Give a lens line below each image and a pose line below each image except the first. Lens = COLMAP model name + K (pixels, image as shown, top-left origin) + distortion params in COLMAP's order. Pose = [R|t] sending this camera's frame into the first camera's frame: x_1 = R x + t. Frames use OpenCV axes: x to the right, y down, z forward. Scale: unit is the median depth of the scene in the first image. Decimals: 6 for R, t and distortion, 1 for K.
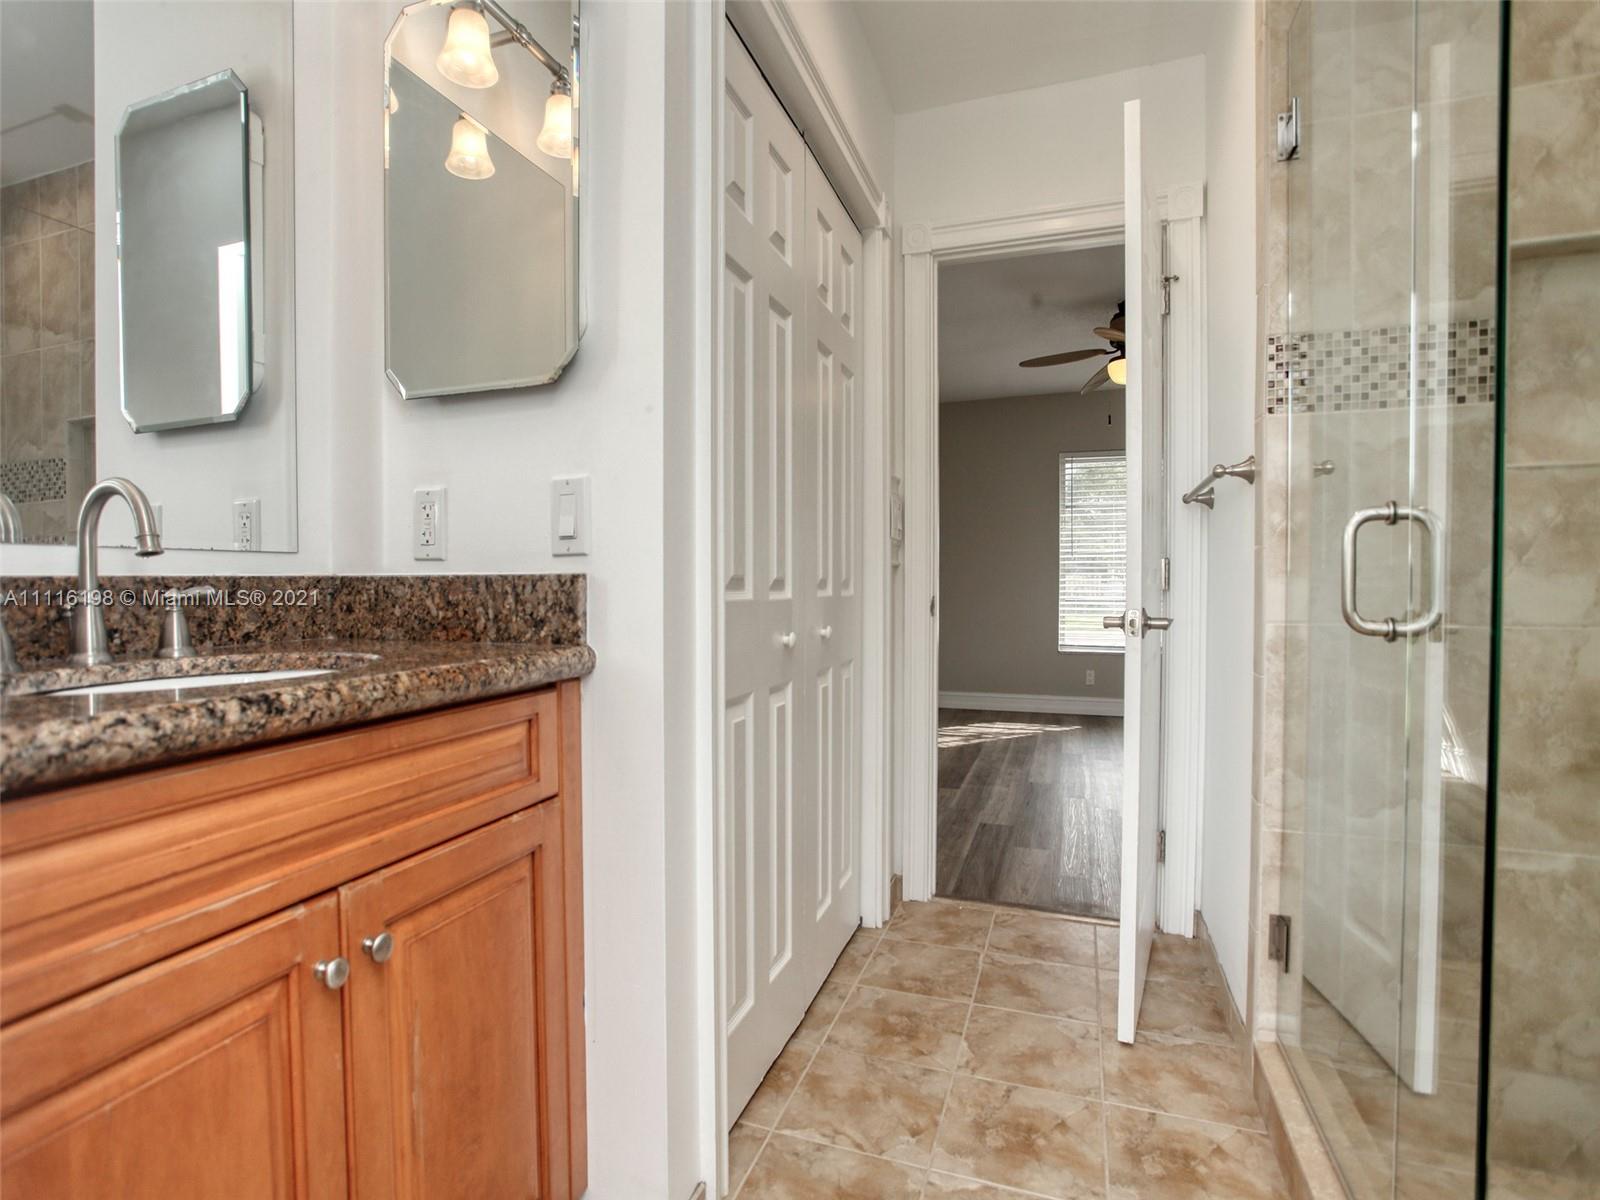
lens RADIAL K [[799.8, 0, 791.9], [0, 799.8, 598.6], [0, 0, 1]] dist [-0.070674, 0.027409]
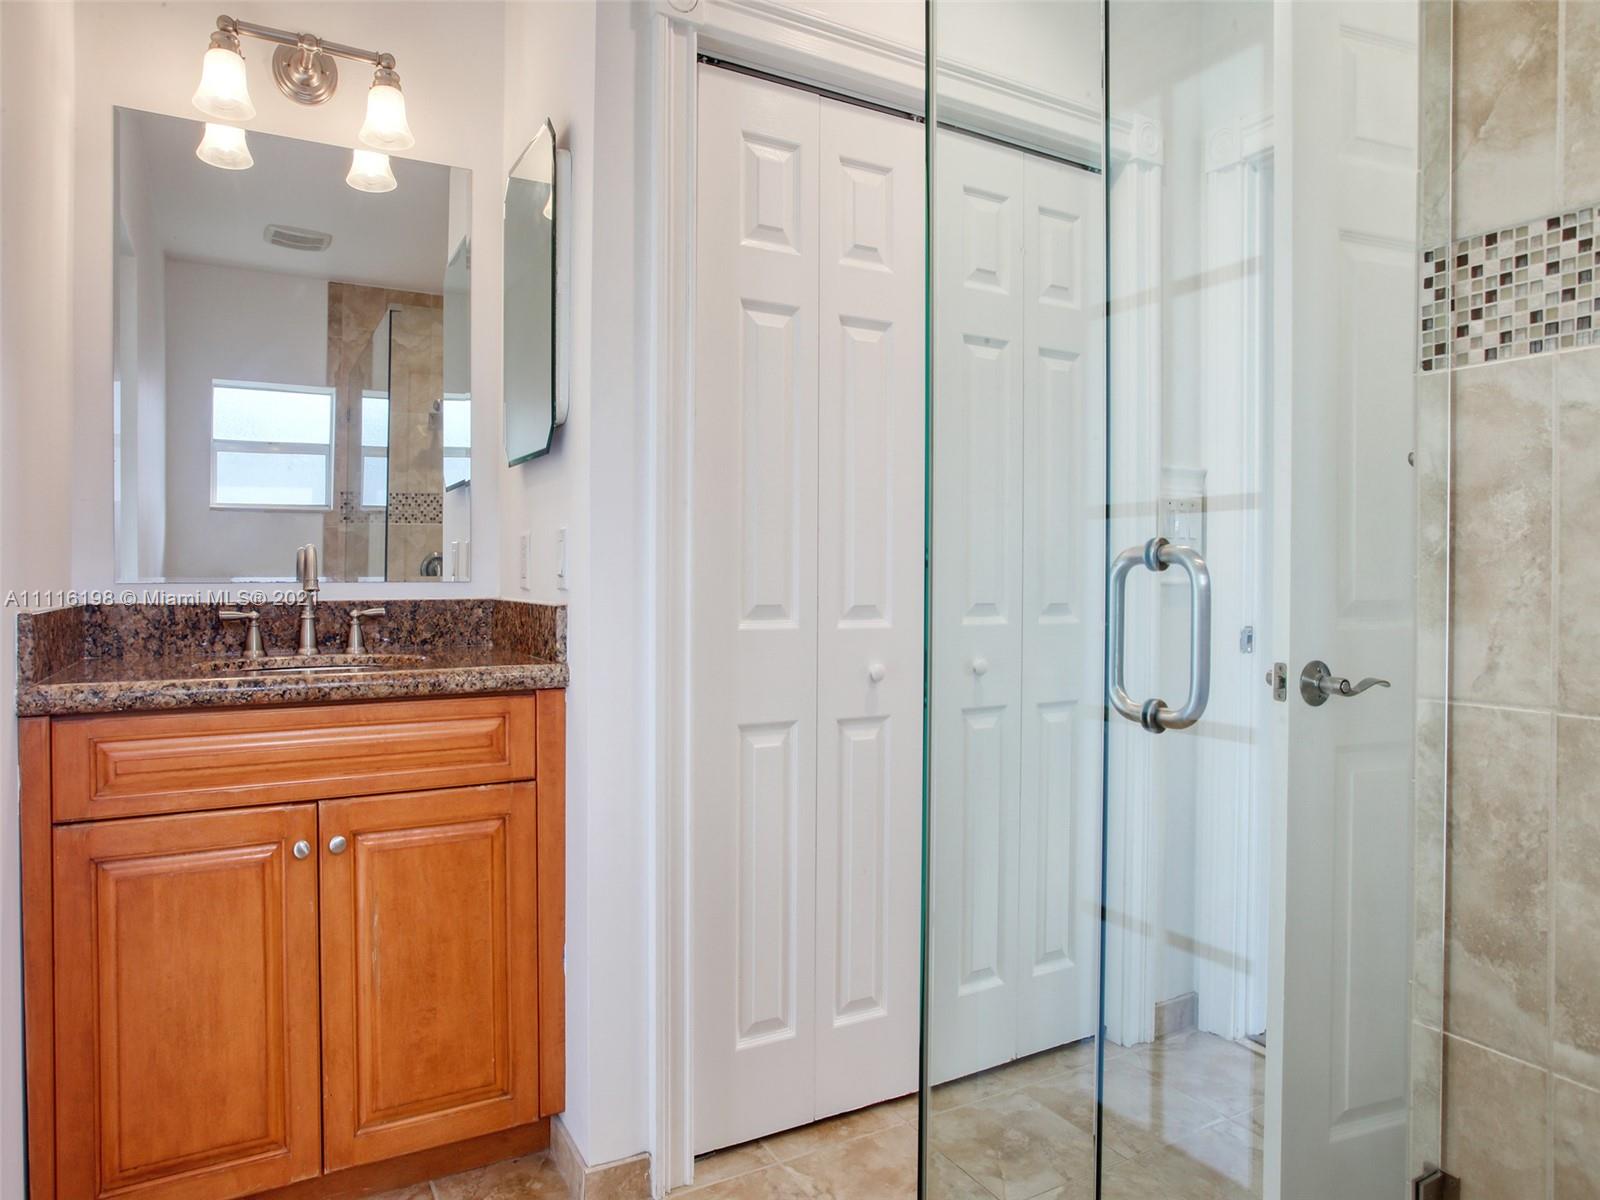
lens RADIAL K [[1006.7, 0, 798.9], [0, 1006.7, 575.4], [0, 0, 1]] dist [-0.062012, 0.031036]
pose [[0.740824, 0.008220, -0.671649, 1.062004], [-0.019882, 0.999755, -0.009694, -0.069981], [0.671405, 0.020535, 0.740806, 0.083177]]
